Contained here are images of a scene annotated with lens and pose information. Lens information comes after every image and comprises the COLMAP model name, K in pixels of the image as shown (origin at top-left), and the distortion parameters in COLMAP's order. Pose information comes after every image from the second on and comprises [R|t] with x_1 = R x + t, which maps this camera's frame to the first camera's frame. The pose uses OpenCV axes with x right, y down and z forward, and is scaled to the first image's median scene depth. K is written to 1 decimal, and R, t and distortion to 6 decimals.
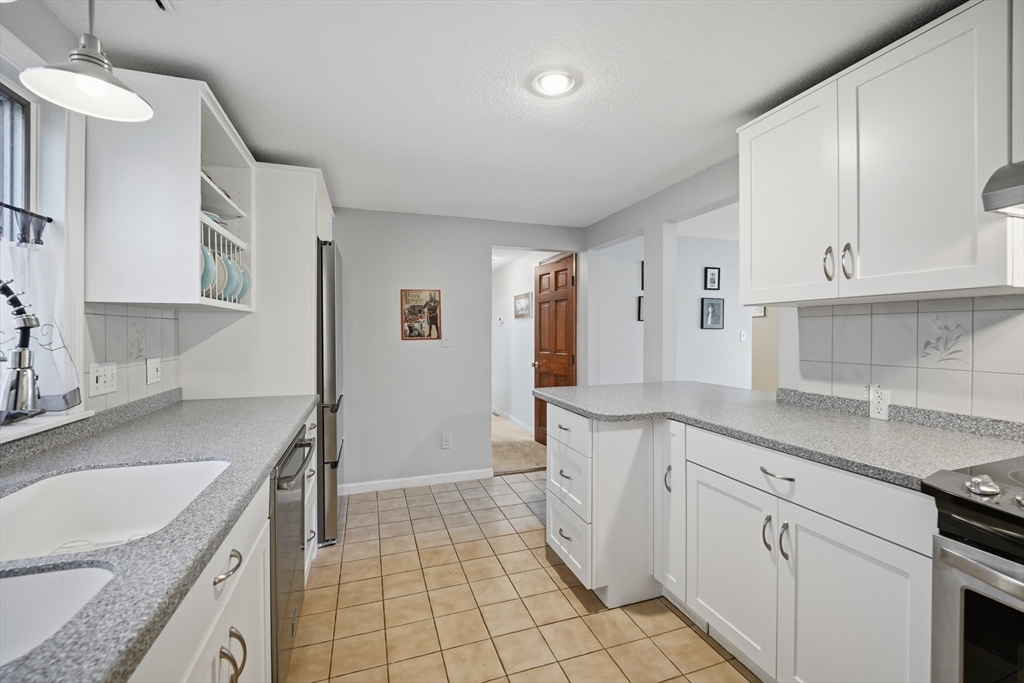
lens RADIAL K [[421.0, 0, 513.8], [0, 421.0, 333.8], [0, 0, 1]] dist [-0.010517, -0.001946]
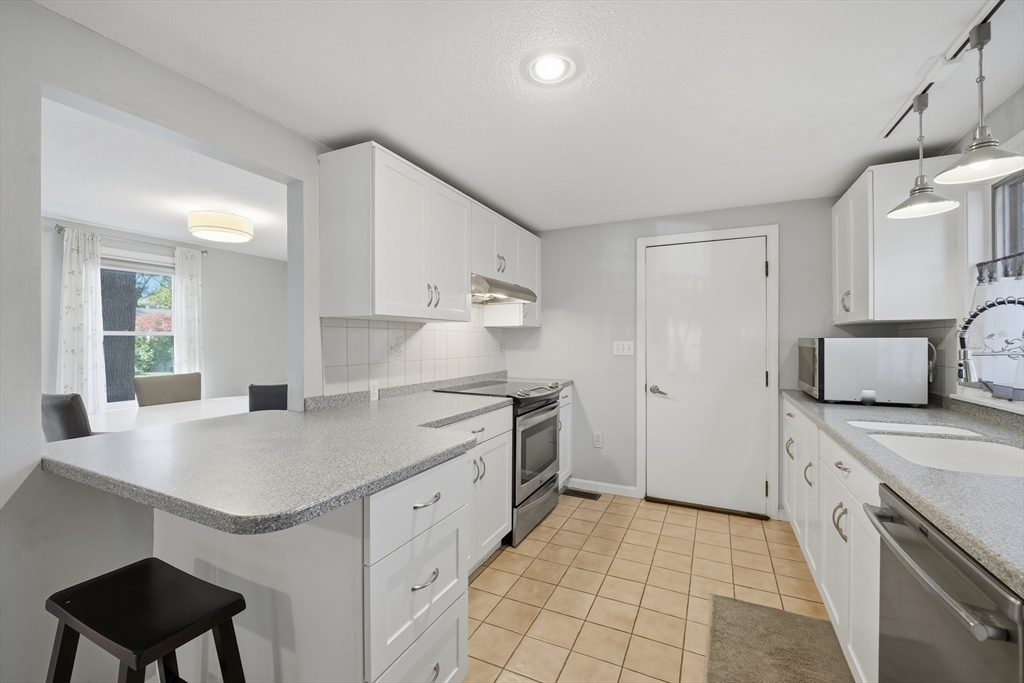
lens RADIAL K [[421.0, 0, 505.7], [0, 421.0, 343.1], [0, 0, 1]] dist [-0.010517, -0.001946]
pose [[-0.697208, -0.002622, 0.716864, -0.310897], [0.004615, 0.999956, 0.008146, -0.003421], [-0.716854, 0.008988, -0.697165, 1.085216]]
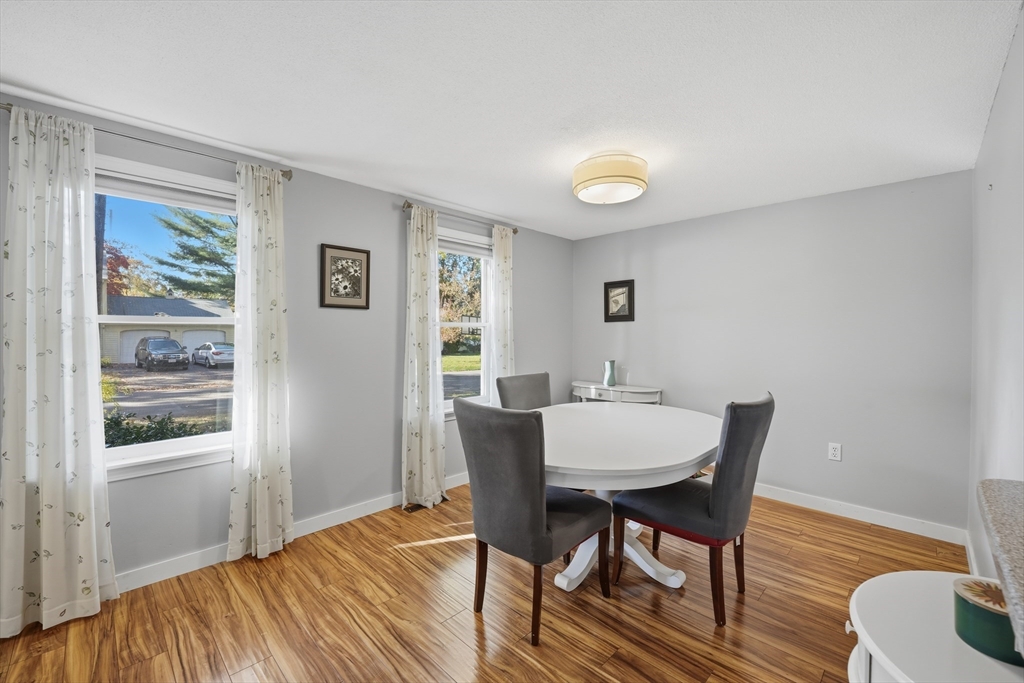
lens RADIAL K [[421.0, 0, 508.9], [0, 421.0, 340.5], [0, 0, 1]] dist [-0.010517, -0.001946]
pose [[-0.424383, -0.018842, 0.905287, 0.406948], [0.001549, 0.999767, 0.021535, -0.009252], [-0.905481, 0.010541, -0.424255, 1.415673]]
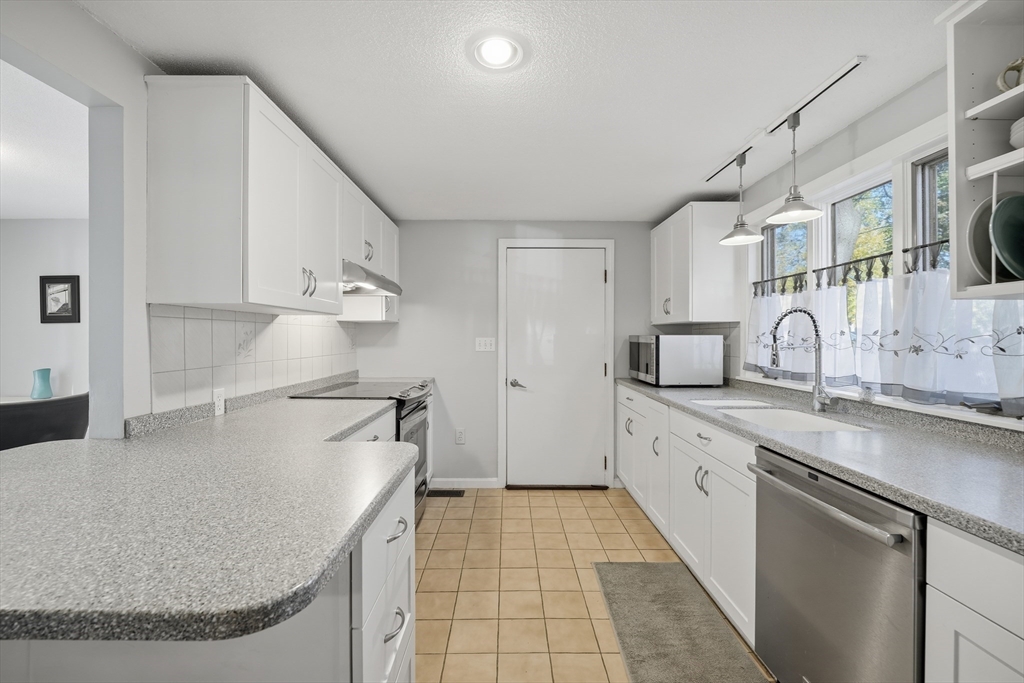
lens RADIAL K [[421.0, 0, 508.6], [0, 421.0, 340.3], [0, 0, 1]] dist [-0.010517, -0.001946]
pose [[-0.944537, -0.002362, 0.328396, -0.137363], [0.001434, 0.999935, 0.011316, -0.003550], [-0.328401, 0.011160, -0.944473, 1.155379]]
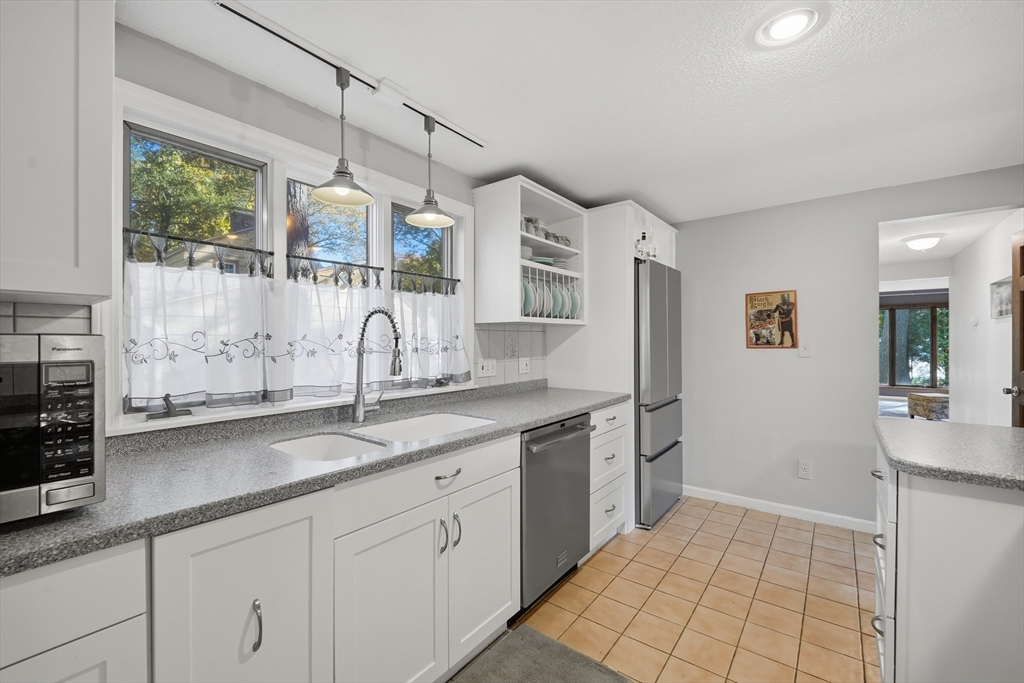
lens RADIAL K [[421.0, 0, 515.1], [0, 421.0, 341.0], [0, 0, 1]] dist [-0.010517, -0.001946]
pose [[0.546187, -0.002103, -0.837660, 0.303268], [-0.000351, 0.999996, -0.002740, 0.001810], [0.837663, 0.001790, 0.546184, 0.086398]]
